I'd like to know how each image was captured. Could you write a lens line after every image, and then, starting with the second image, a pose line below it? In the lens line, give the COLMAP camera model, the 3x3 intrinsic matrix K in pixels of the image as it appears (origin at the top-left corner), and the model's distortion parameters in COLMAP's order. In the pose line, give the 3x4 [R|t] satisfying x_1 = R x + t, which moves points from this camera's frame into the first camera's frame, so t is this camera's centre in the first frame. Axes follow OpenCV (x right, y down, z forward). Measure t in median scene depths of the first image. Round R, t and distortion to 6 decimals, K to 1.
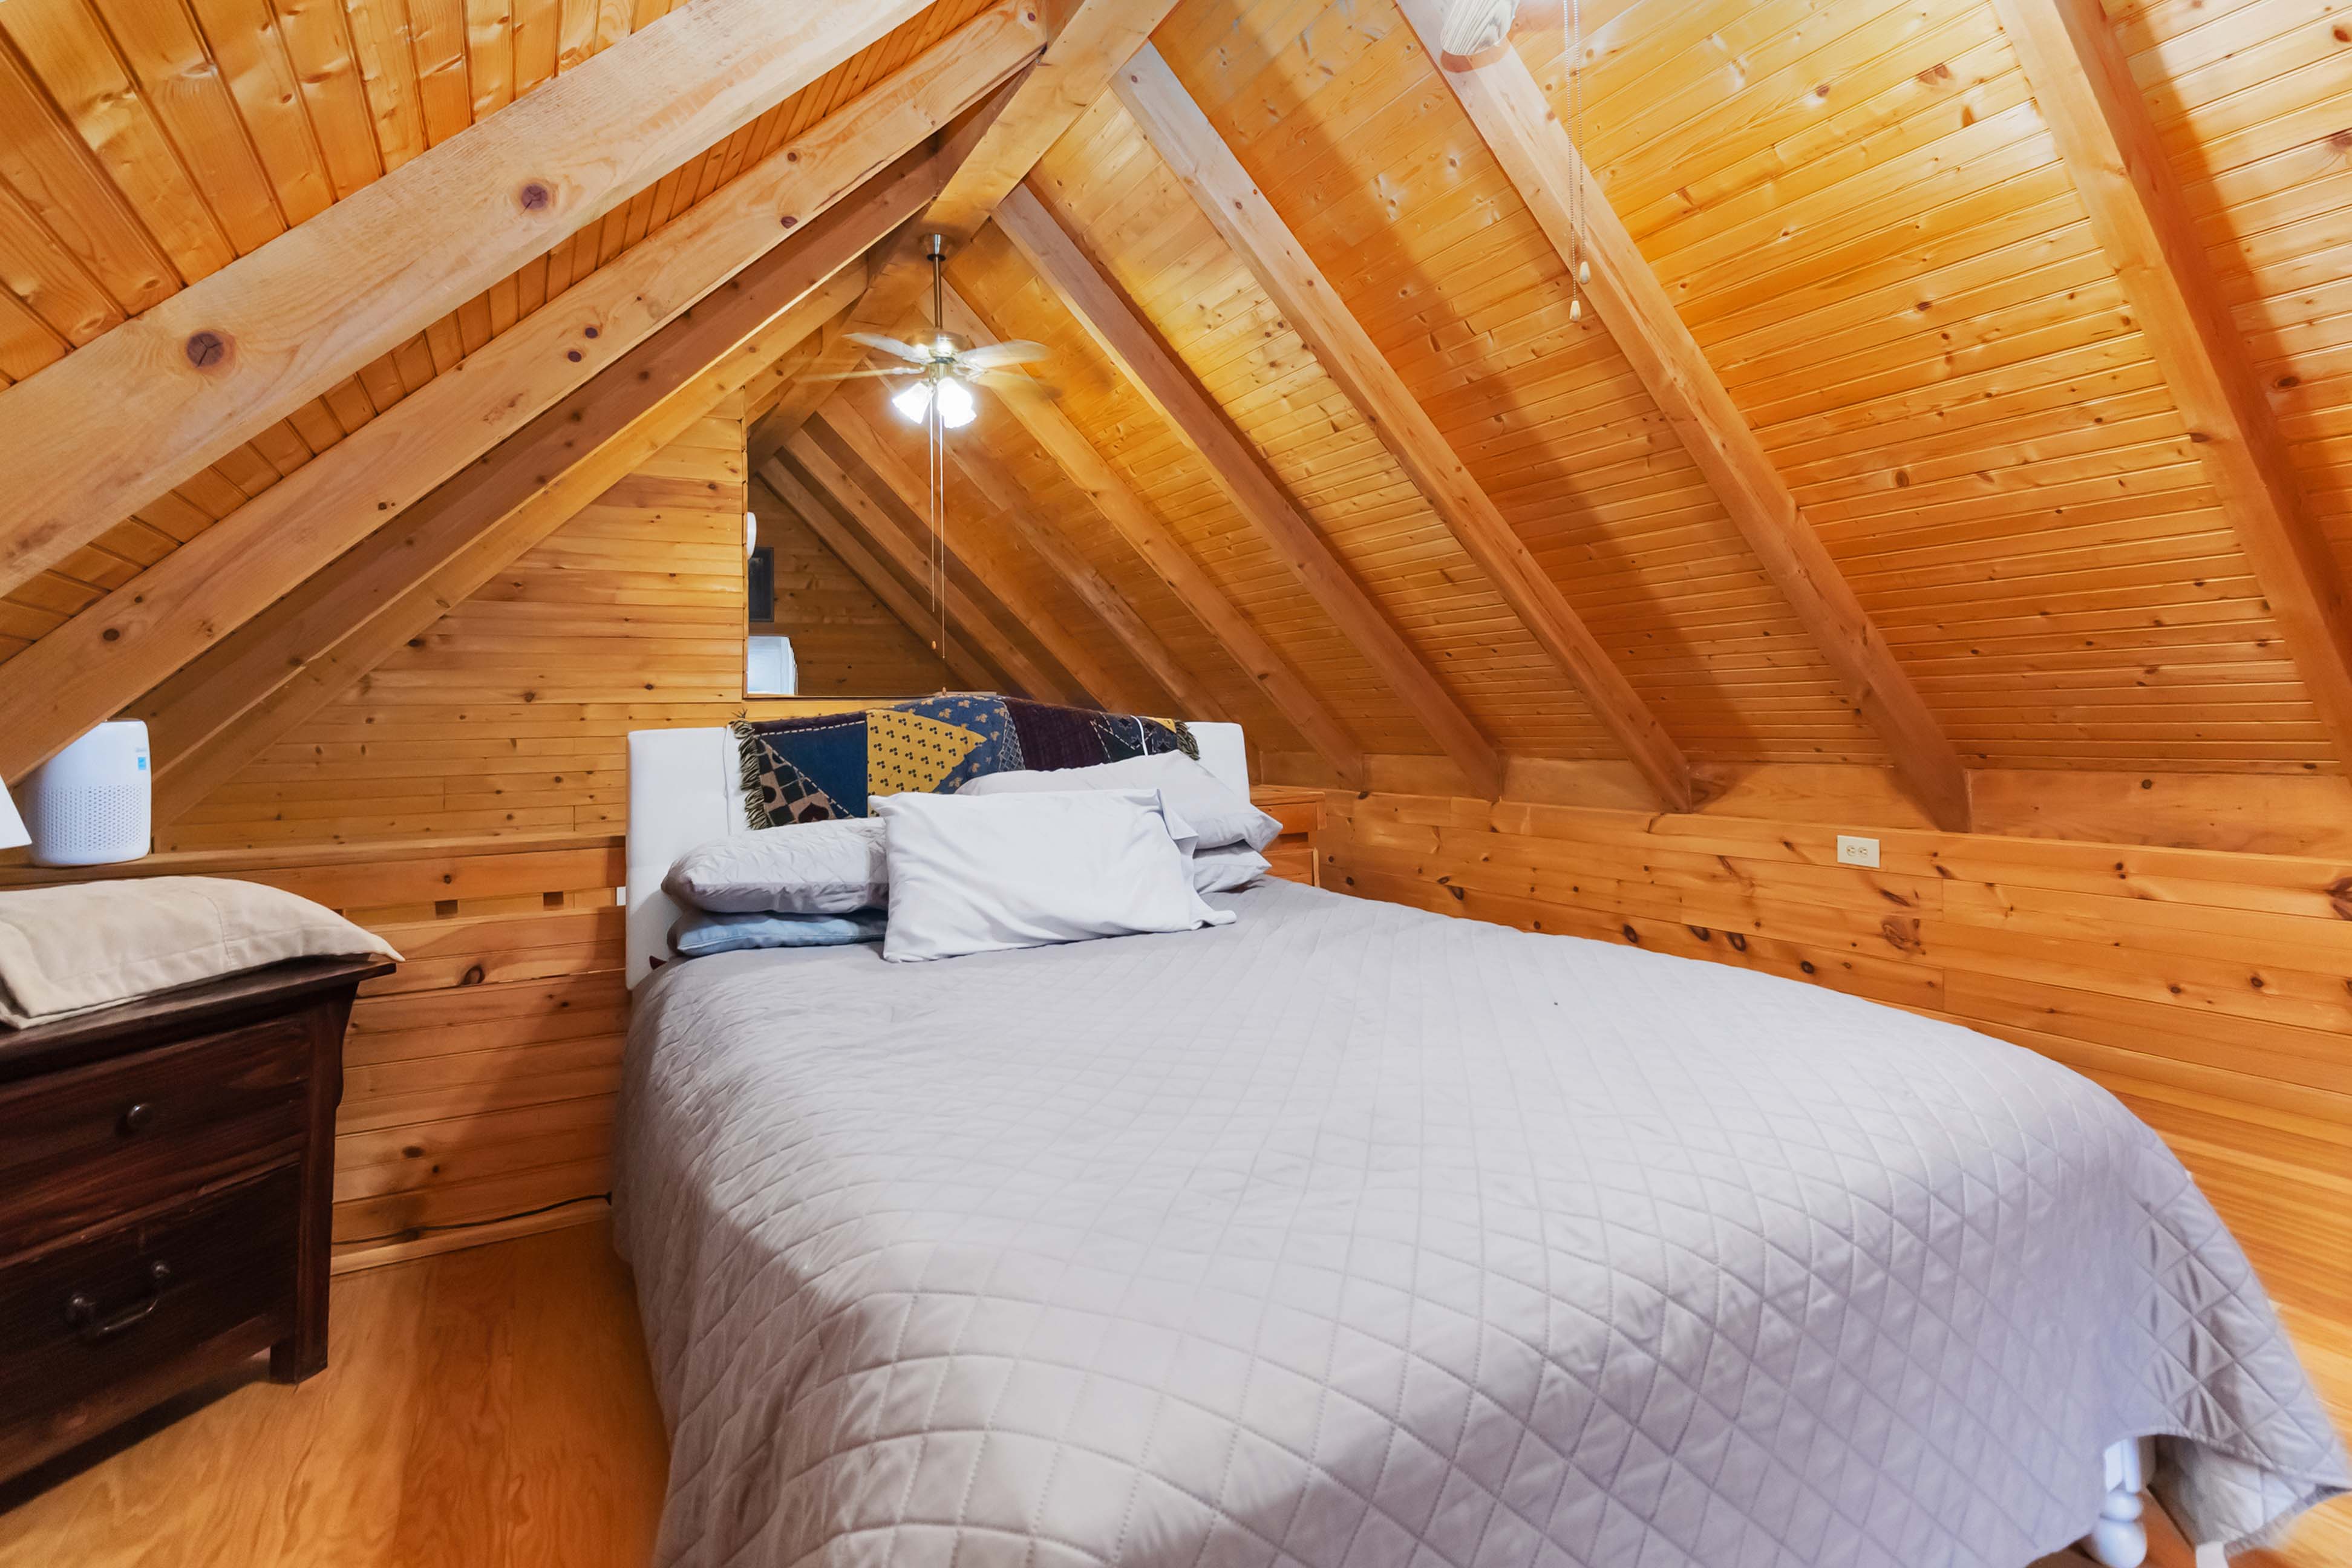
lens RADIAL K [[1127.7, 0, 1179.7], [0, 1127.7, 722.3], [0, 0, 1]] dist [-0.002452, -0.000307]
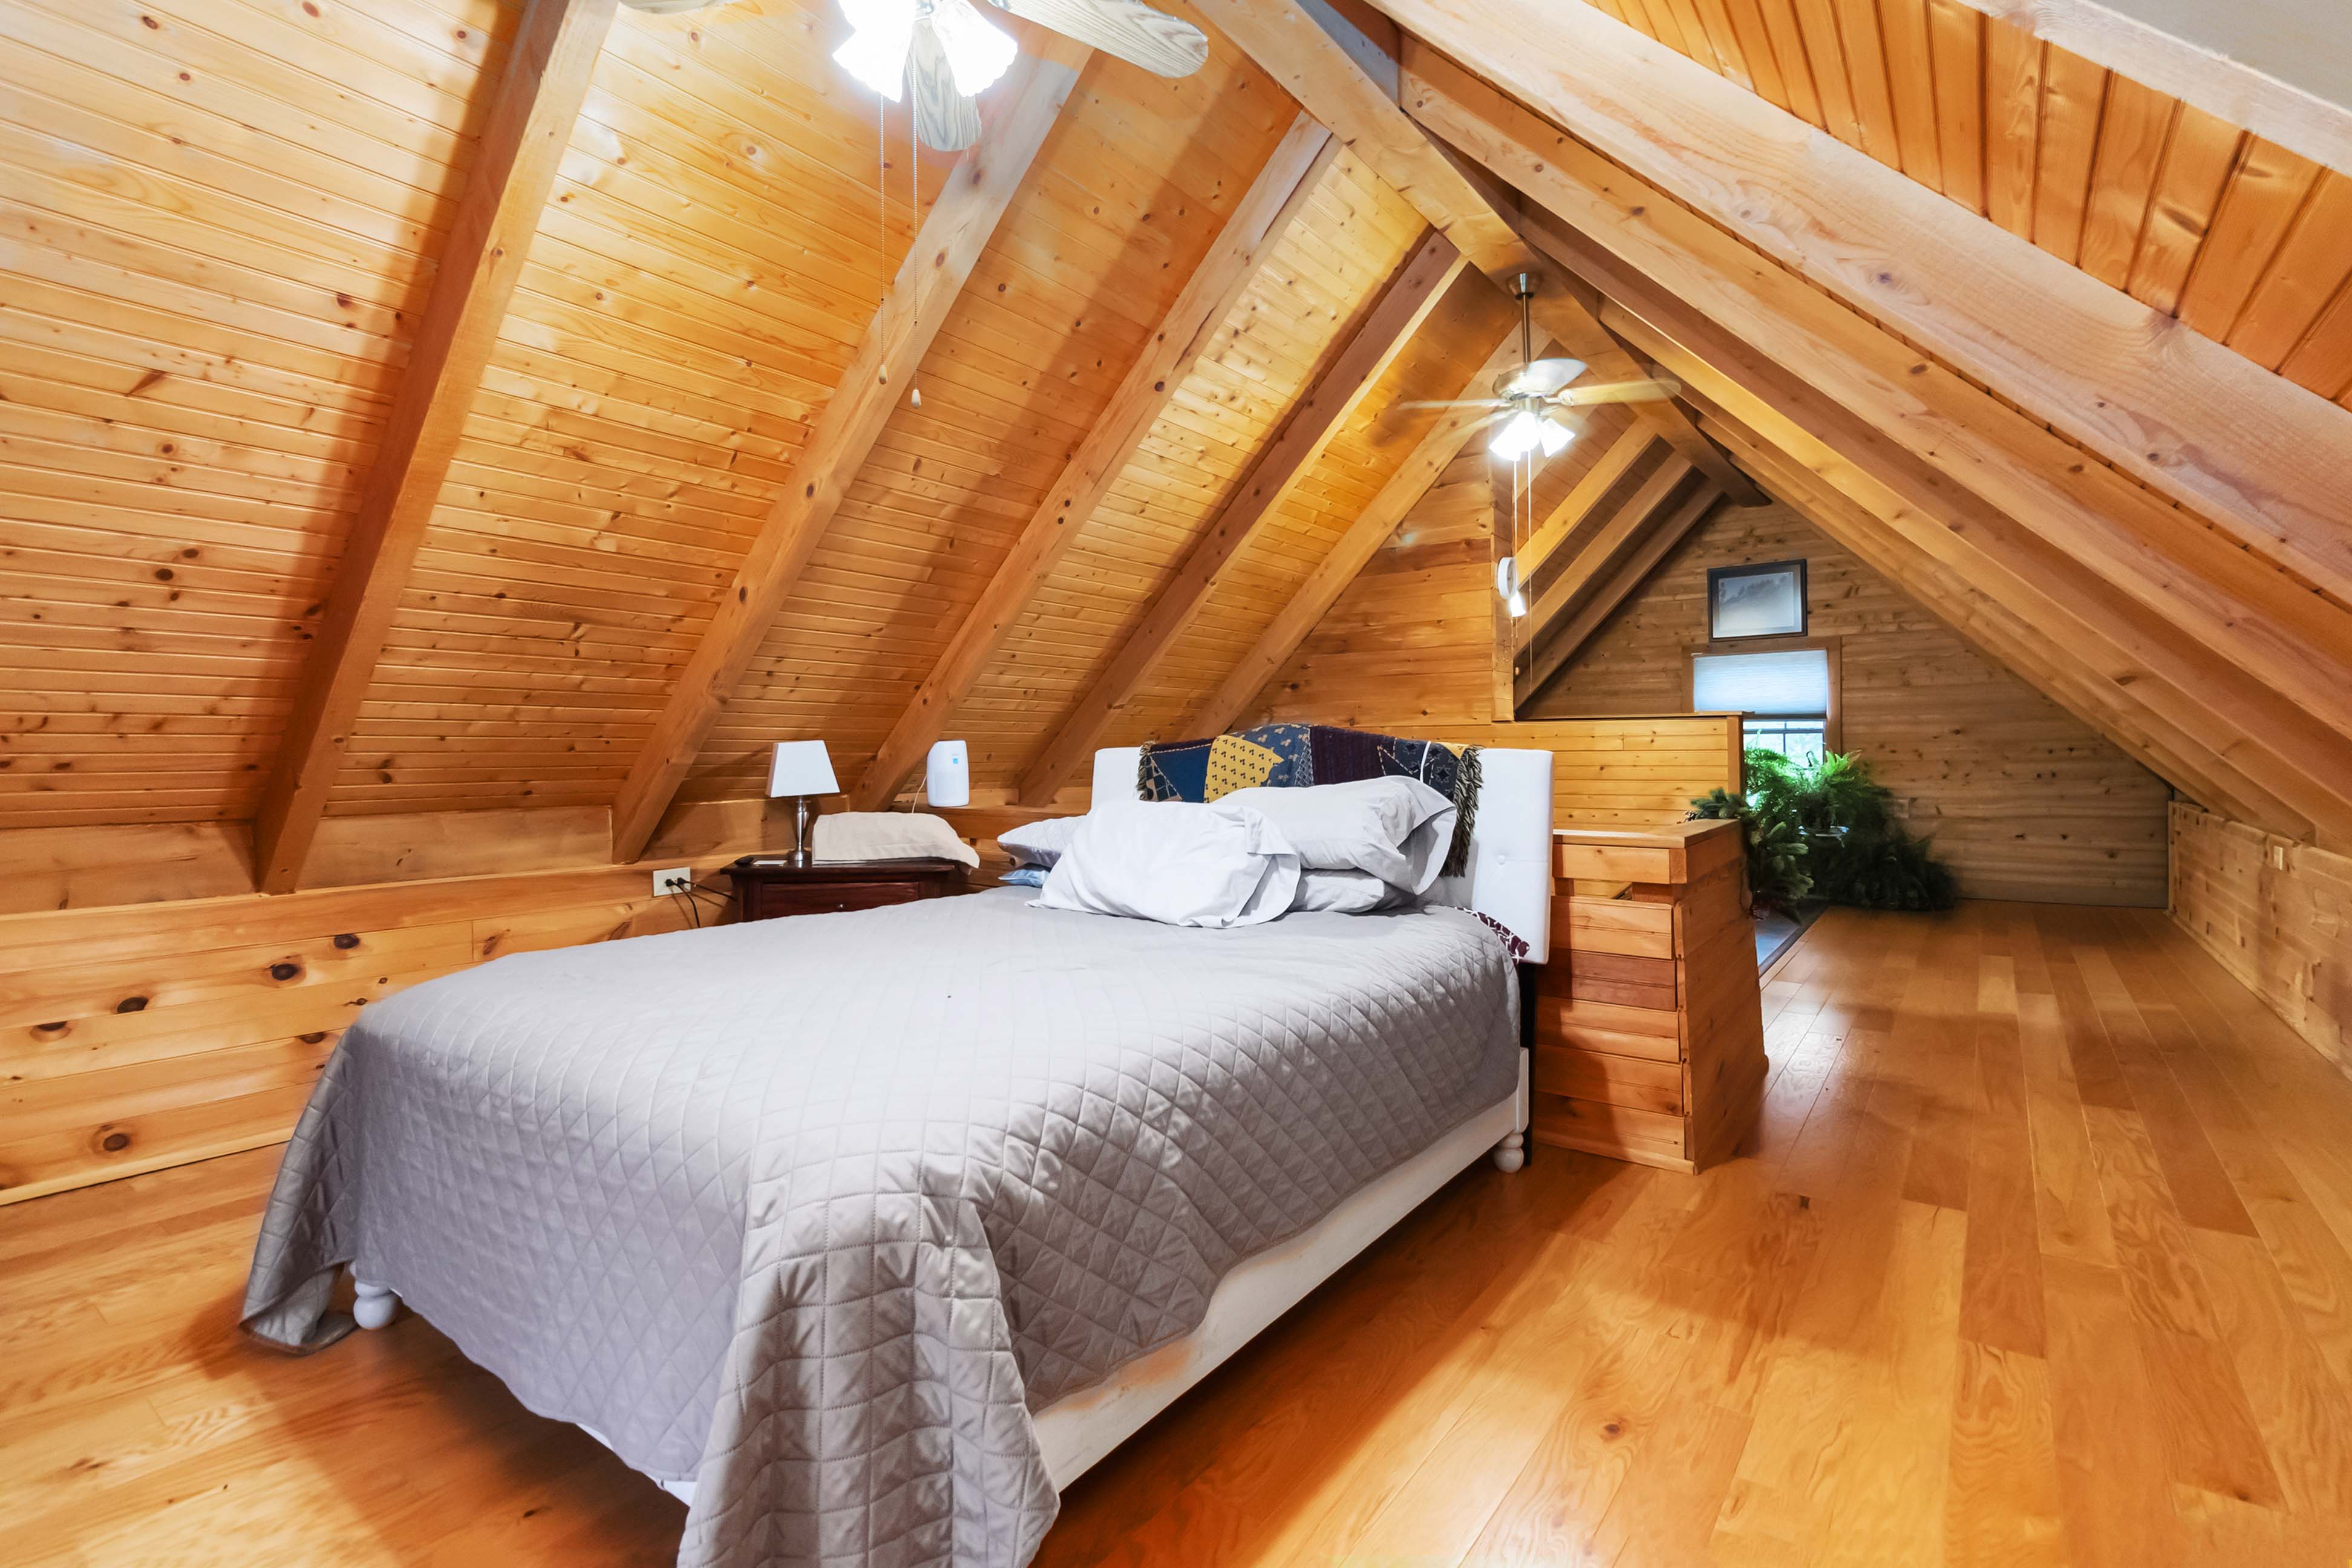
lens RADIAL K [[1073.9, 0, 1208.6], [0, 1073.9, 789.0], [0, 0, 1]] dist [-0.000116, 0.000093]
pose [[0.409115, 0.049010, -0.911166, 0.852453], [-0.003608, 0.998636, 0.052095, -0.013807], [0.912476, -0.018026, 0.408733, 0.467376]]
